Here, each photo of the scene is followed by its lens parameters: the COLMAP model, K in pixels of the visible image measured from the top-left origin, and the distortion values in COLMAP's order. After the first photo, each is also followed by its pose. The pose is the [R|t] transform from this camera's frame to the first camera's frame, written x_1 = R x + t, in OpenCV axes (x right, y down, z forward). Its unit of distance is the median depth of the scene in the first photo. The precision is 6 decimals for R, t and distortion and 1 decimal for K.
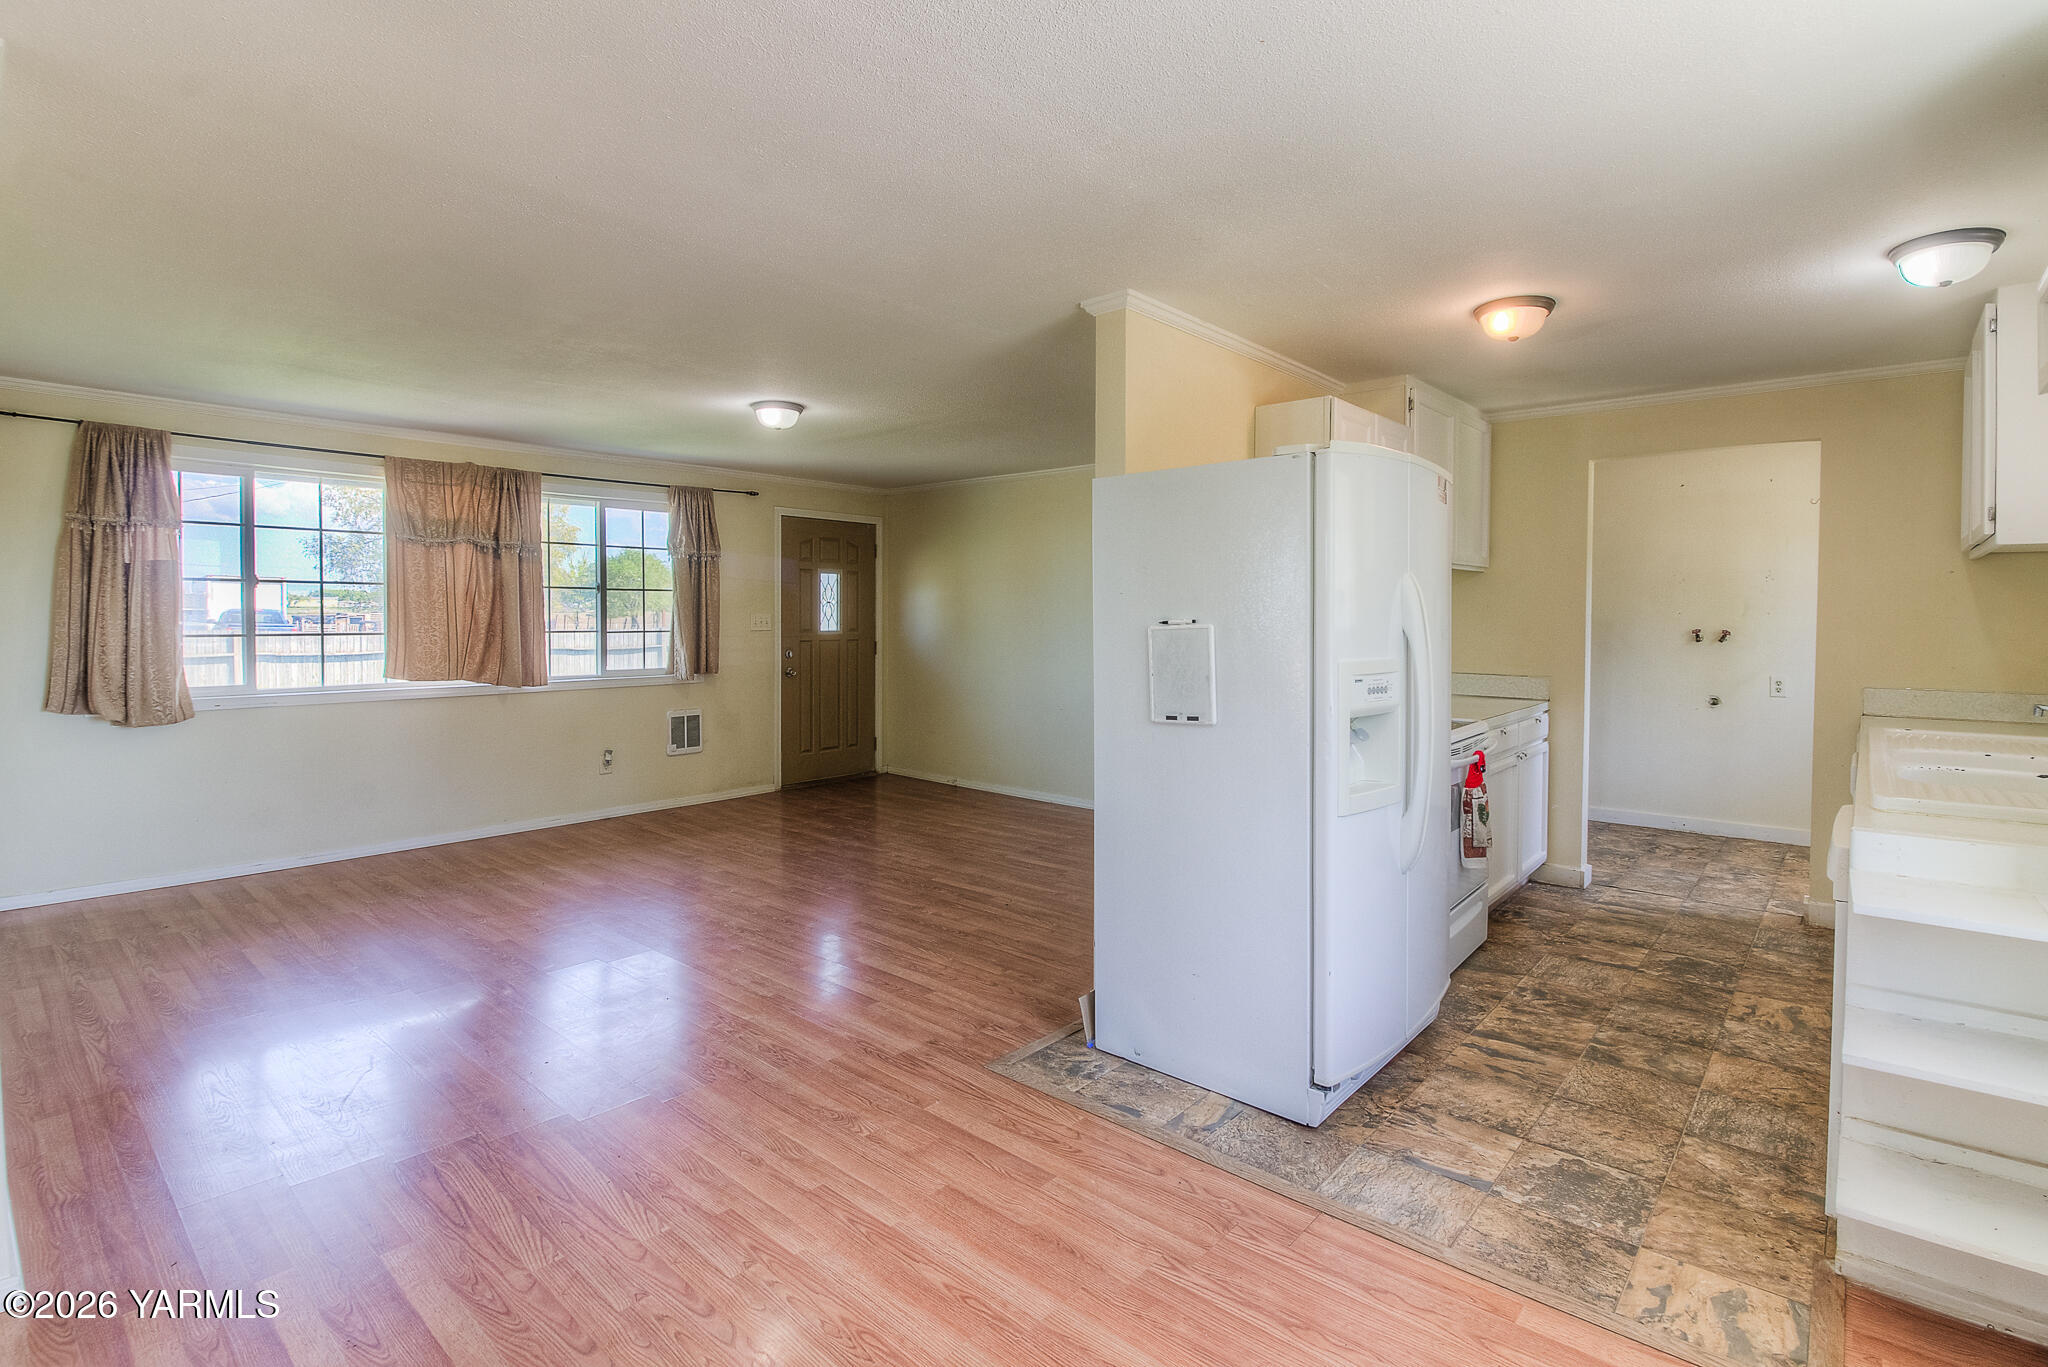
lens RADIAL K [[983.9, 0, 1032.8], [0, 983.9, 638.8], [0, 0, 1]] dist [-0.004051, -0.013788]
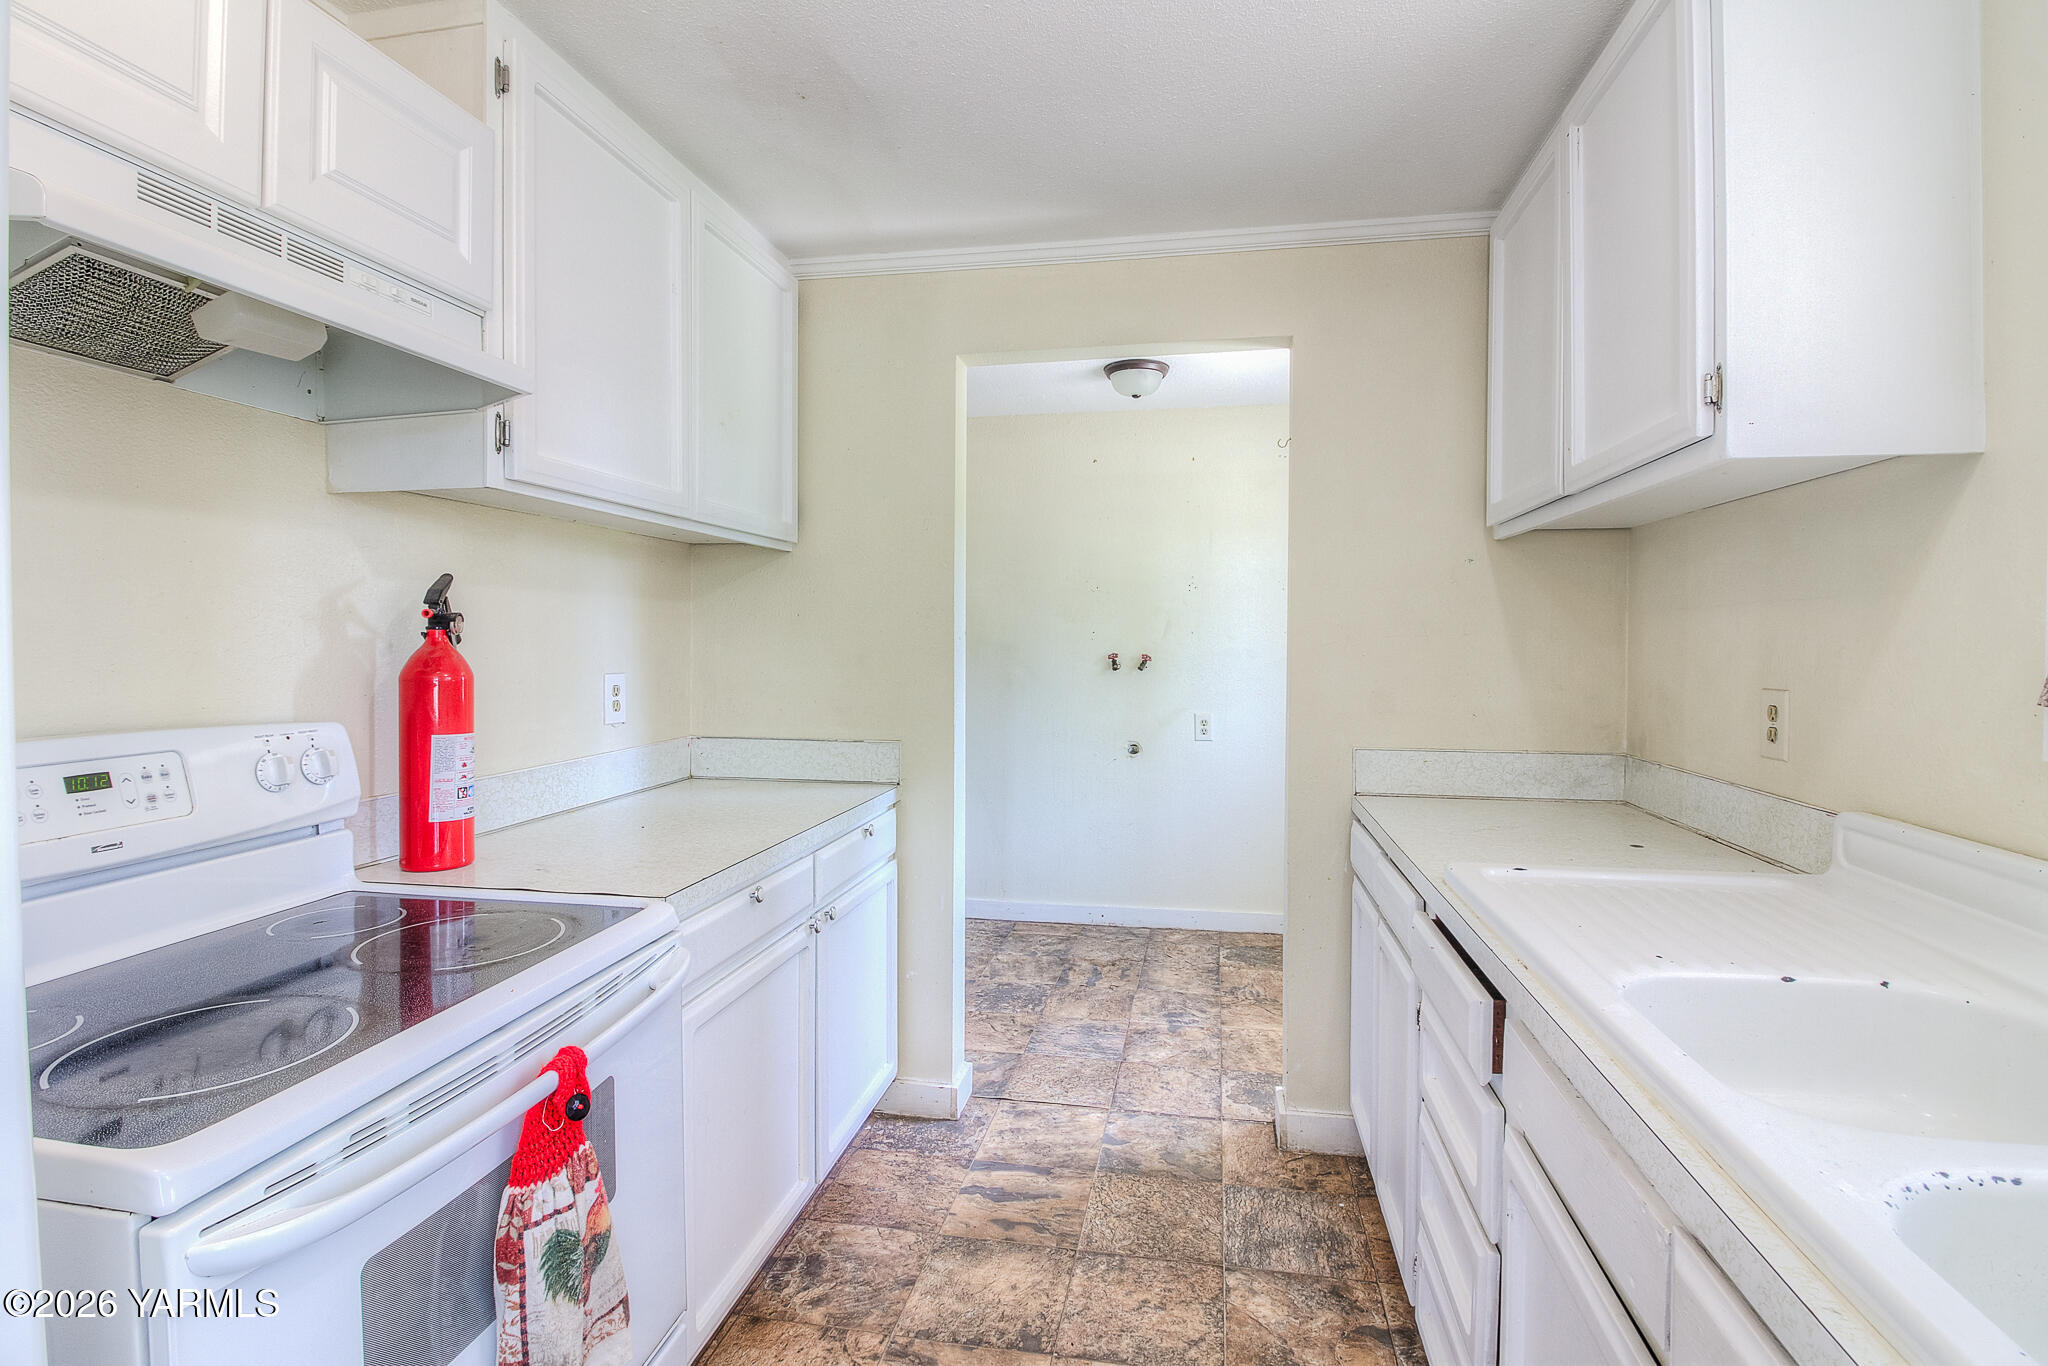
lens RADIAL K [[983.9, 0, 1032.8], [0, 983.9, 638.3], [0, 0, 1]] dist [-0.004051, -0.013788]
pose [[0.865878, 0.001205, 0.500253, 0.316754], [0.011213, 0.999699, -0.021816, -0.006910], [-0.500129, 0.024499, 0.865604, 0.483158]]
